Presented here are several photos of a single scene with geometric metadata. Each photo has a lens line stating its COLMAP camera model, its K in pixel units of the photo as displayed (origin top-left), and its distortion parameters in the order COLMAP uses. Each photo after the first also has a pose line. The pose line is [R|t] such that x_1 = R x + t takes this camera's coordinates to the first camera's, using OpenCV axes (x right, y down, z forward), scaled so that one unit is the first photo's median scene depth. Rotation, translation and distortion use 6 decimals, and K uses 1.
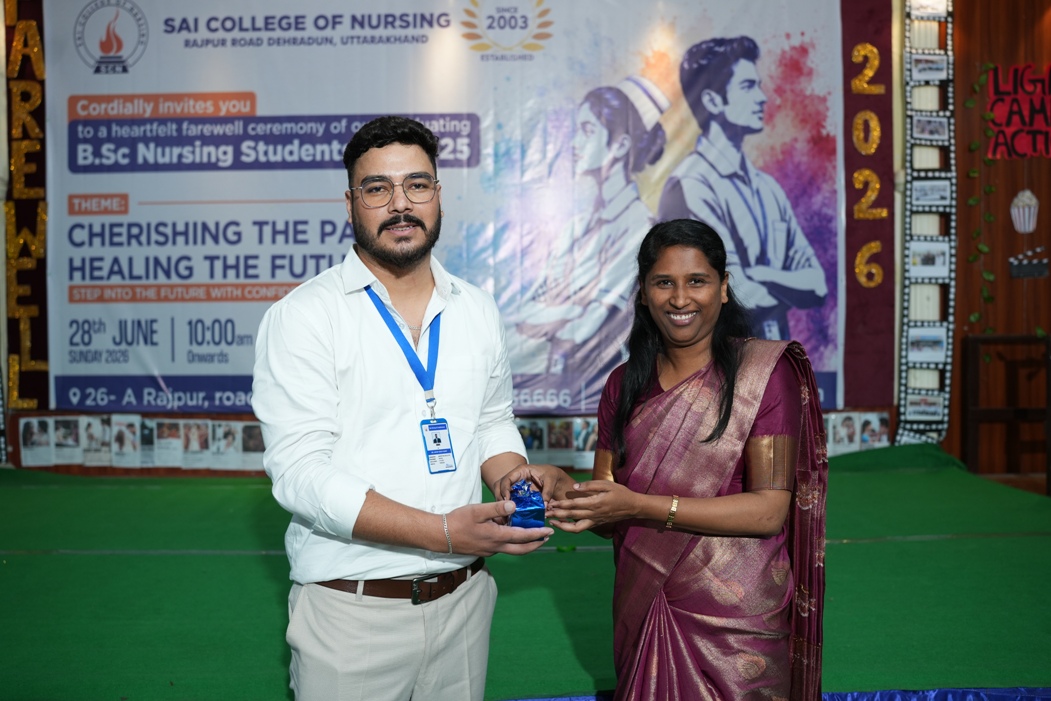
lens RADIAL K [[1003.0, 0, 525.5], [0, 1003.0, 350.5], [0, 0, 1]] dist [-0.197313, 0.259436]
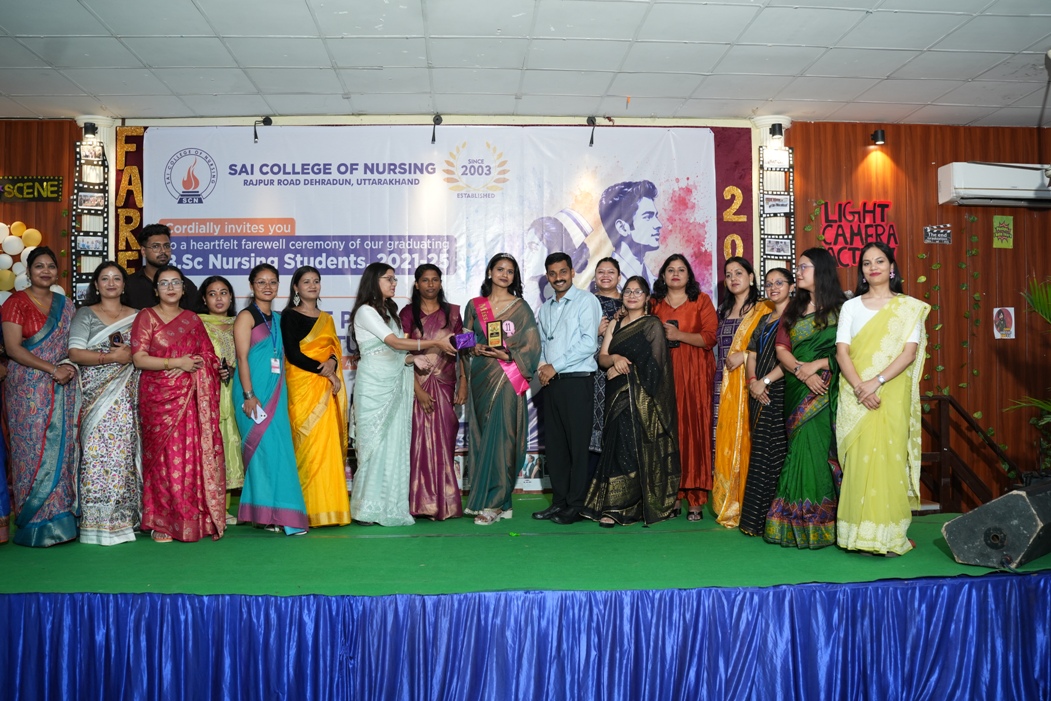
lens RADIAL K [[1003.4, 0, 525.5], [0, 1003.4, 350.5], [0, 0, 1]] dist [-0.195481, 0.229718]
pose [[0.999497, 0.003966, 0.031468, 0.007902], [-0.002554, 0.998993, -0.044785, -0.014567], [-0.031614, 0.044682, 0.998501, -0.404291]]
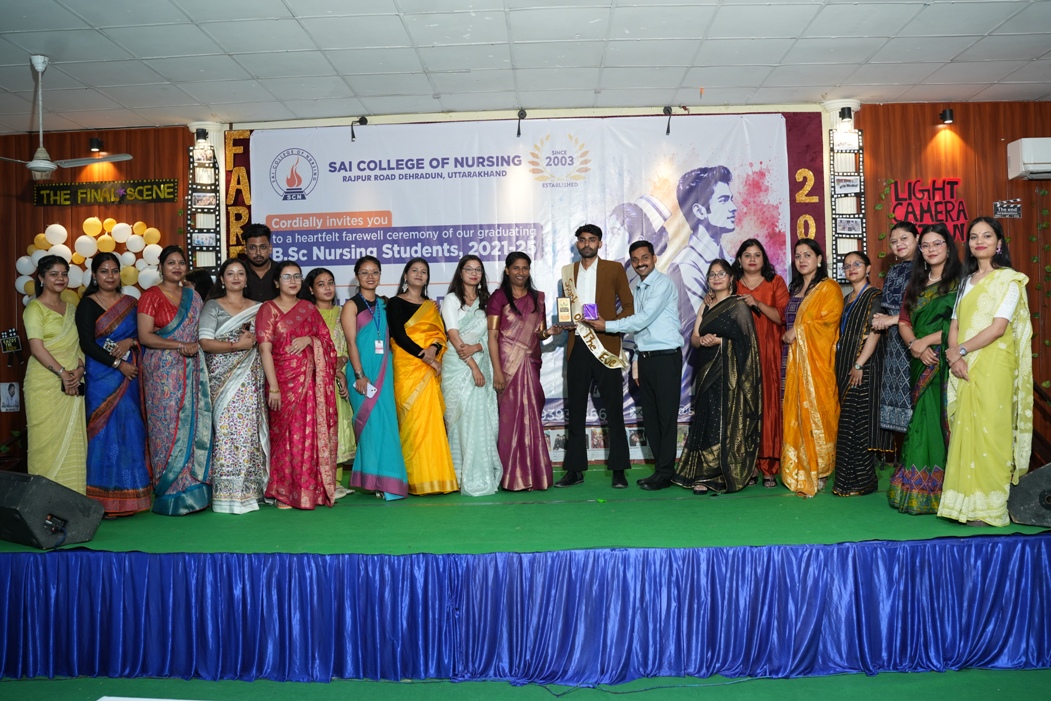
lens RADIAL K [[1003.4, 0, 525.5], [0, 1003.4, 350.5], [0, 0, 1]] dist [-0.195481, 0.229718]
pose [[0.998356, -0.015247, -0.055247, 0.008667], [0.014088, 0.999674, -0.021313, -0.016557], [0.055554, 0.020500, 0.998245, -0.495976]]
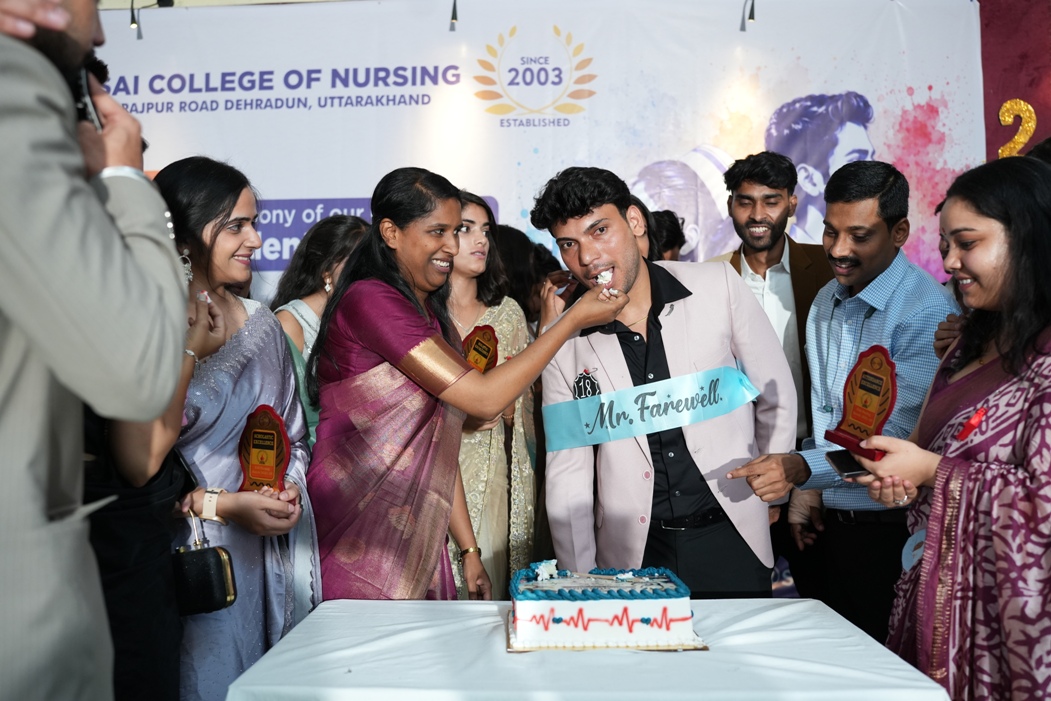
lens RADIAL K [[1003.4, 0, 525.5], [0, 1003.4, 350.5], [0, 0, 1]] dist [-0.195481, 0.229718]
pose [[0.998025, 0.003698, -0.062705, 0.022563], [-0.007985, 0.997636, -0.068250, -0.071576], [0.062304, 0.068616, 0.995696, 0.257520]]
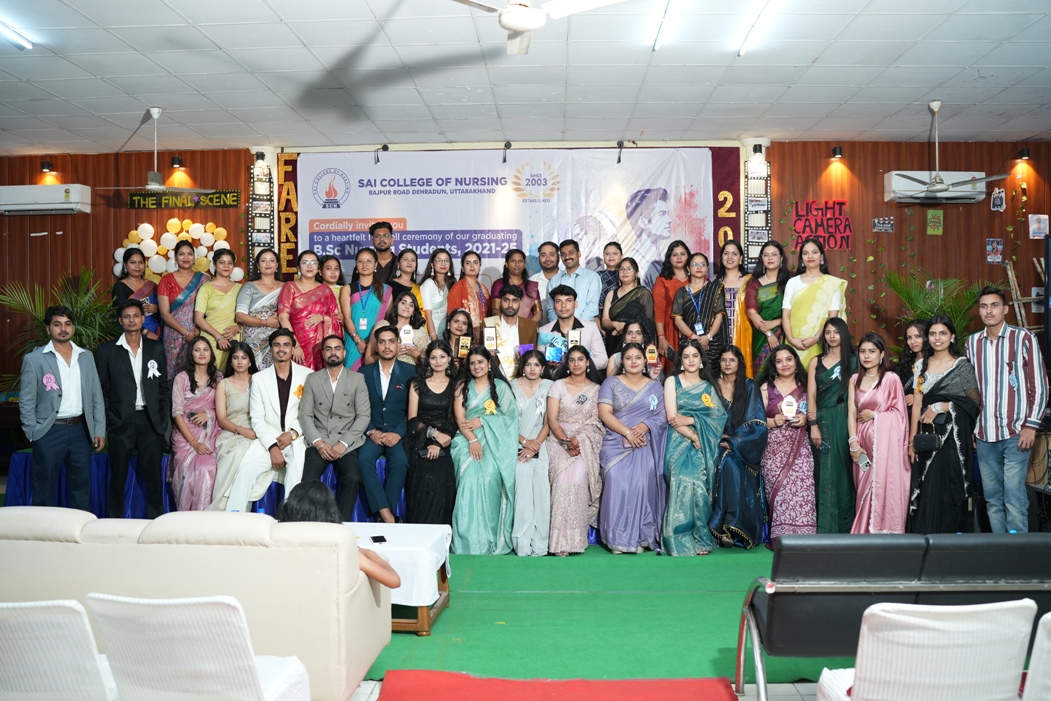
lens RADIAL K [[1003.4, 0, 525.5], [0, 1003.4, 350.5], [0, 0, 1]] dist [-0.195481, 0.229718]
pose [[0.998204, 0.003623, -0.059791, 0.078431], [-0.003970, 0.999976, -0.005689, 0.007728], [0.059768, 0.005917, 0.998195, -0.949980]]
